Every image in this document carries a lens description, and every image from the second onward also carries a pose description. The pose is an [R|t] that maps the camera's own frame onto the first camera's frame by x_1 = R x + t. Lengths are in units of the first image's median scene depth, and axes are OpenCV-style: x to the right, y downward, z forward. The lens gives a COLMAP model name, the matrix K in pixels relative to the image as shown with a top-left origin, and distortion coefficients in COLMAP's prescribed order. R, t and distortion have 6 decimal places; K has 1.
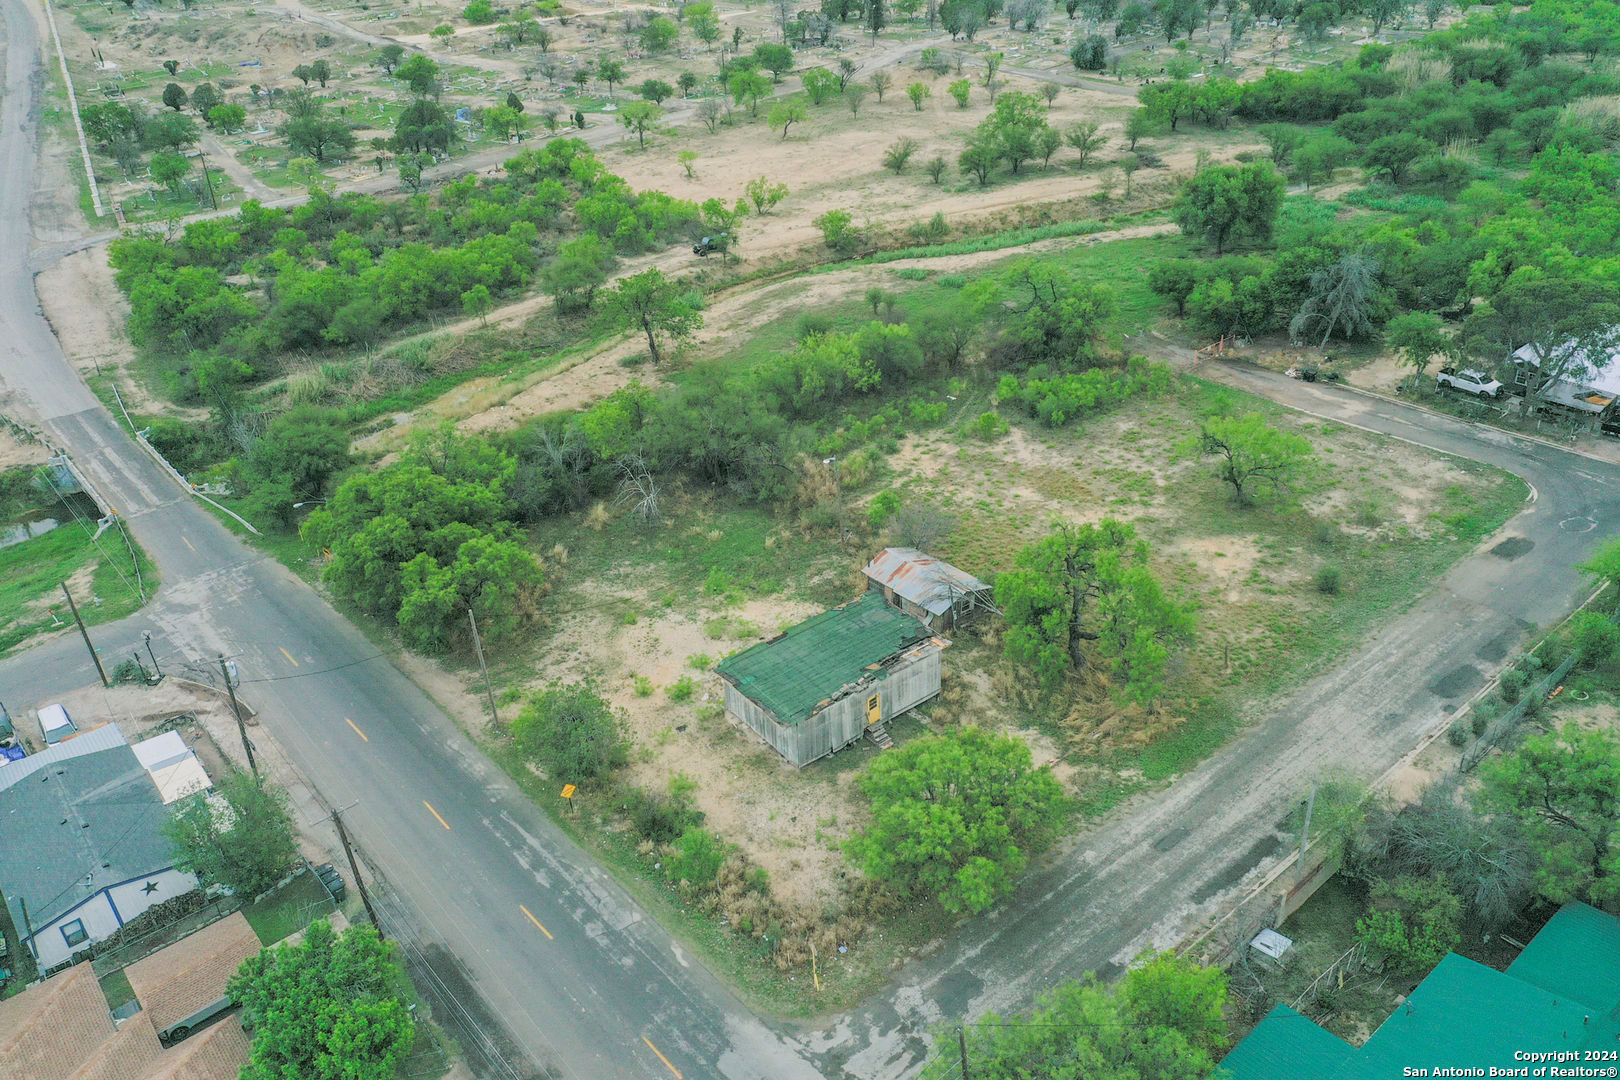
lens RADIAL K [[1268.0, 0, 807.7], [0, 1268.0, 534.7], [0, 0, 1]] dist [-0.009417, -0.000700]
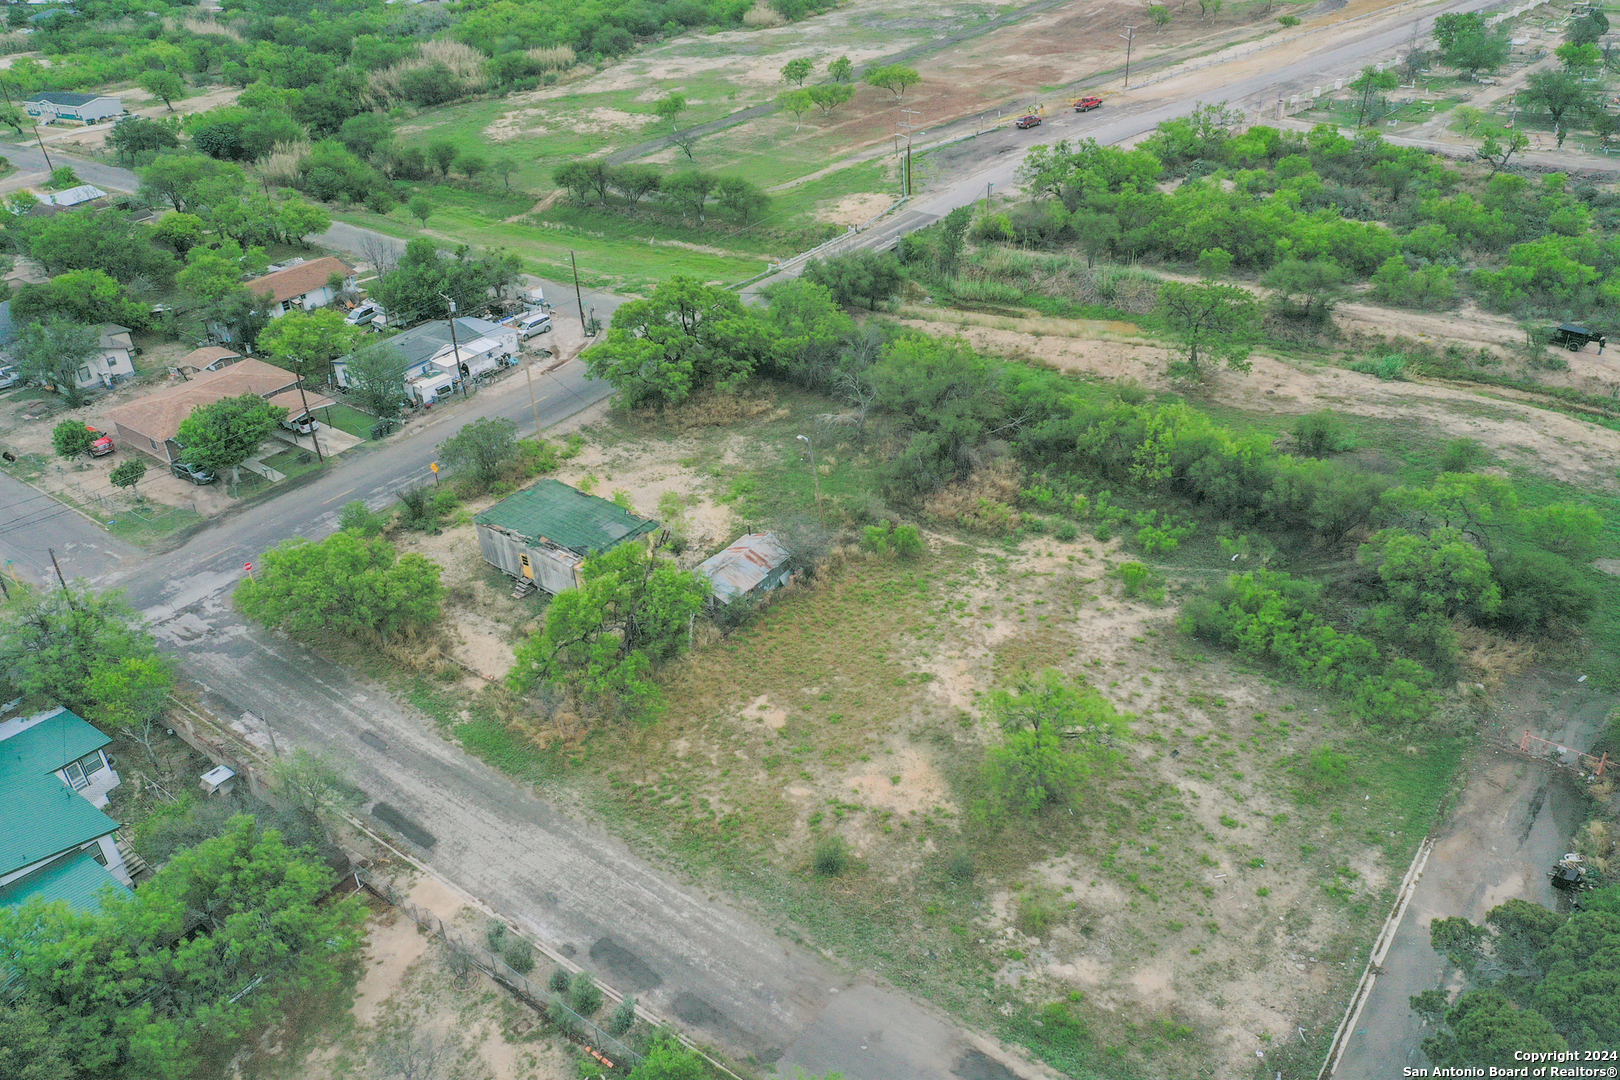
lens RADIAL K [[1268.0, 0, 810.0], [0, 1268.0, 540.0], [0, 0, 1]] dist [-0.009417, -0.000700]
pose [[0.229327, 0.536628, -0.812059, 0.879514], [-0.459384, 0.795200, 0.395756, -0.394422], [0.858123, 0.282289, 0.428879, 0.571088]]
